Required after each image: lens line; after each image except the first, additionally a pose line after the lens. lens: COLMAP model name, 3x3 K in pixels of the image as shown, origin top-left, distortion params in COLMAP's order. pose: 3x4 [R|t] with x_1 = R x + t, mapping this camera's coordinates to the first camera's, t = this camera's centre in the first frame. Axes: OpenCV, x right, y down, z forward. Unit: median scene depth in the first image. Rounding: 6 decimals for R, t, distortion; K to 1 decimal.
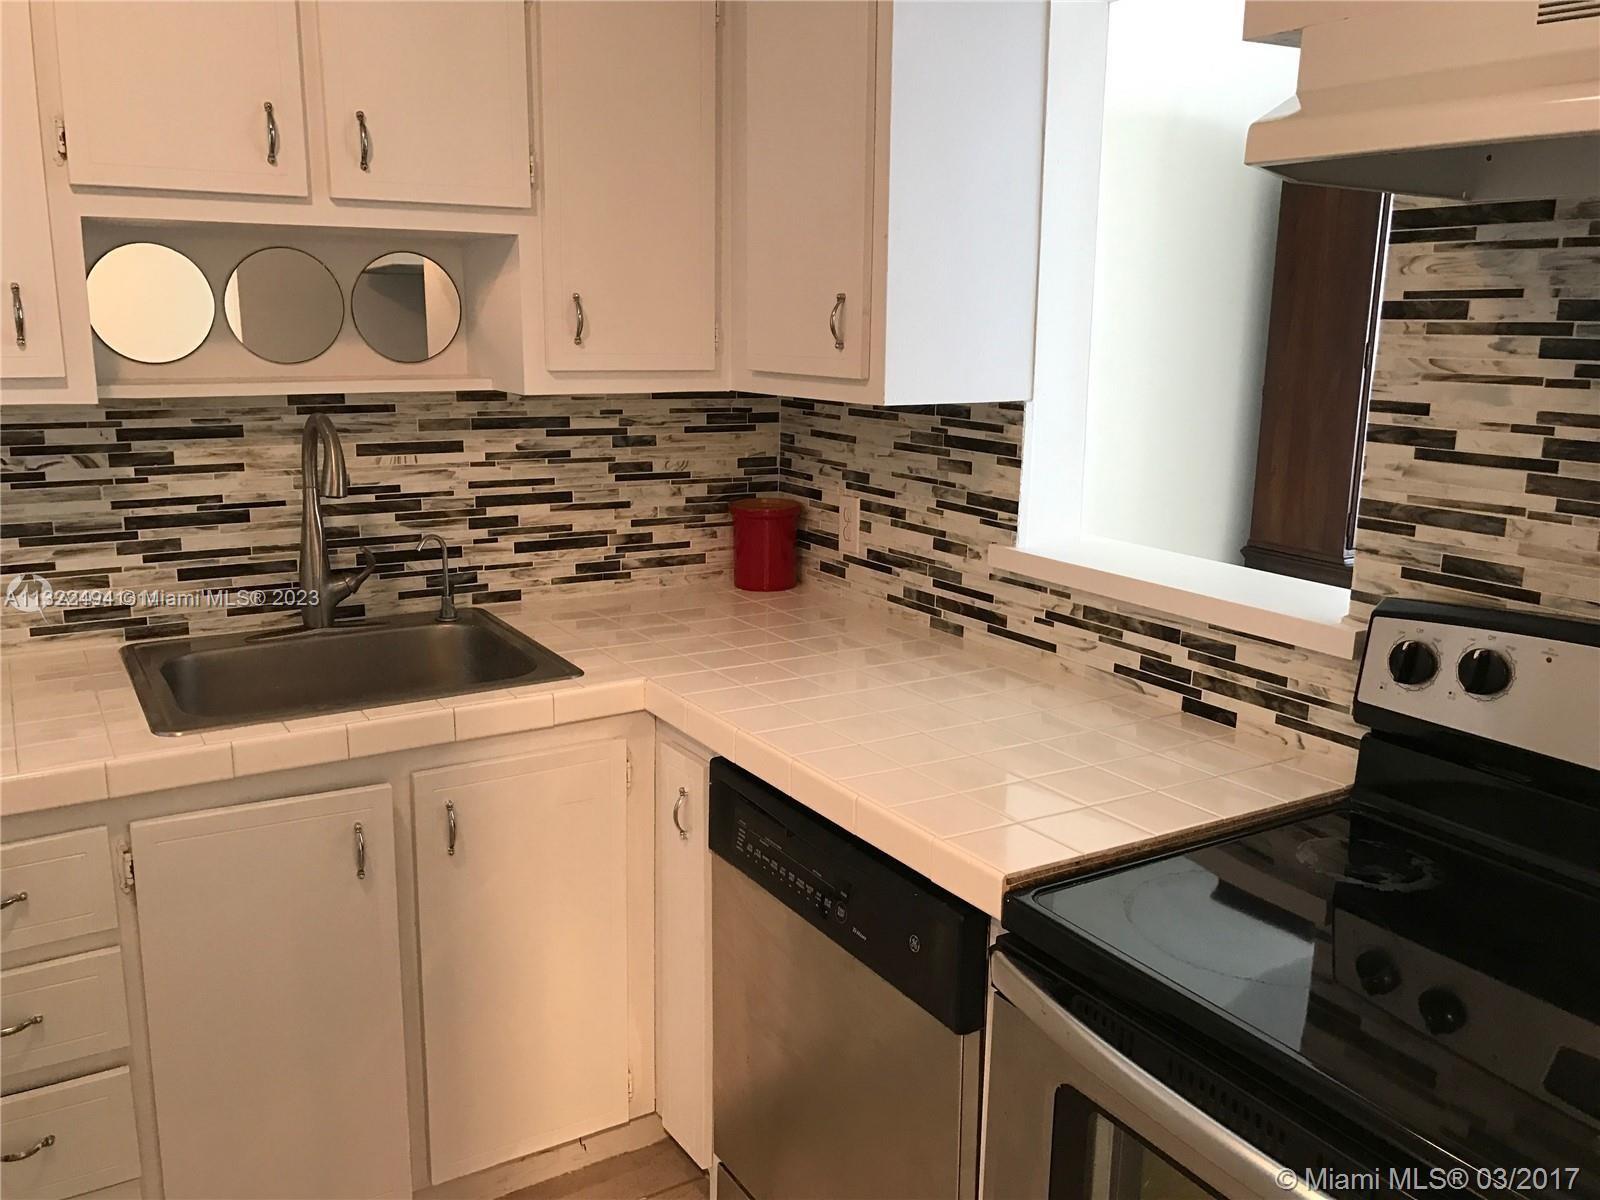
lens RADIAL K [[1319.4, 0, 787.5], [0, 1319.4, 608.7], [0, 0, 1]] dist [0.013765, -0.015989]
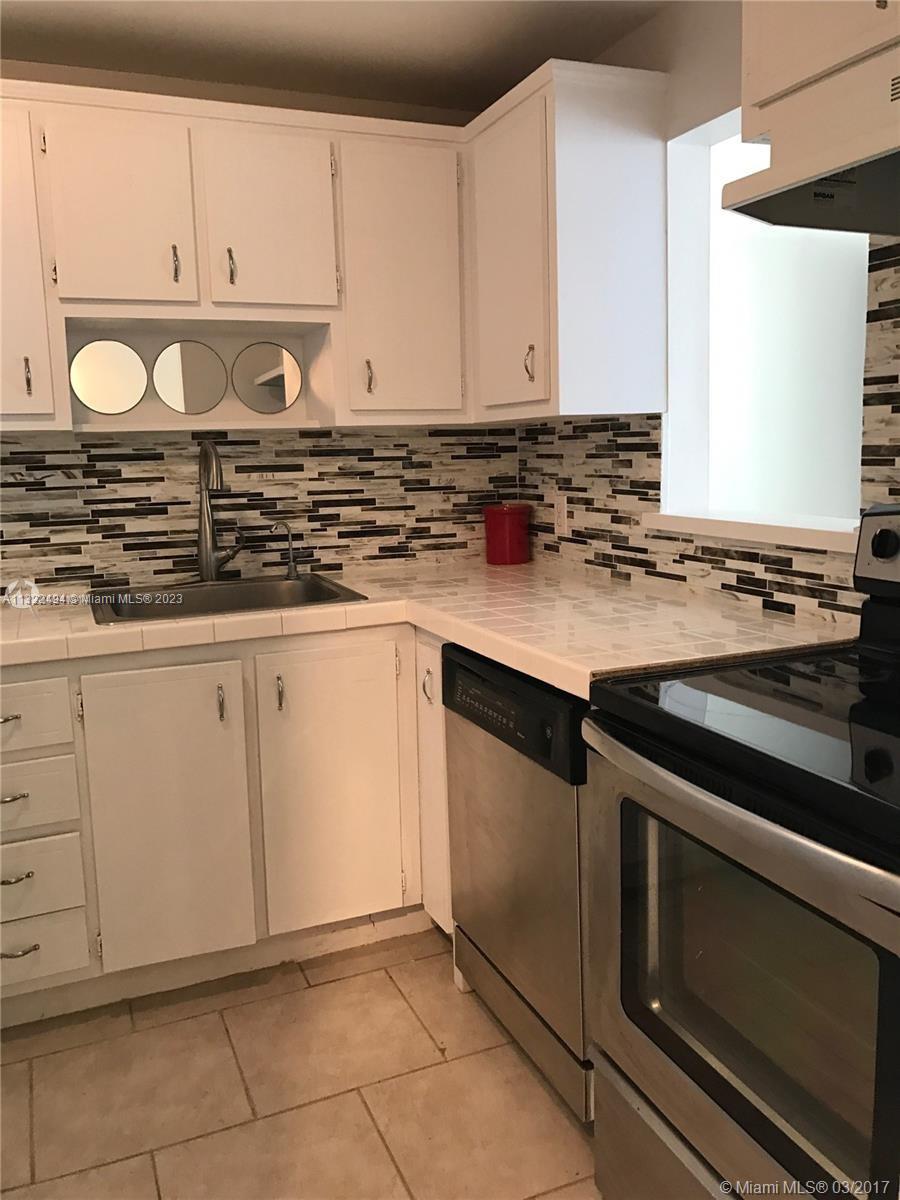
lens RADIAL K [[989.6, 0, 459.1], [0, 989.6, 591.7], [0, 0, 1]] dist [0.013765, -0.015989]
pose [[0.989316, -0.015847, -0.144922, 0.112546], [0.005428, 0.997389, -0.072008, 0.120514], [0.145685, 0.070452, 0.986819, -0.112760]]
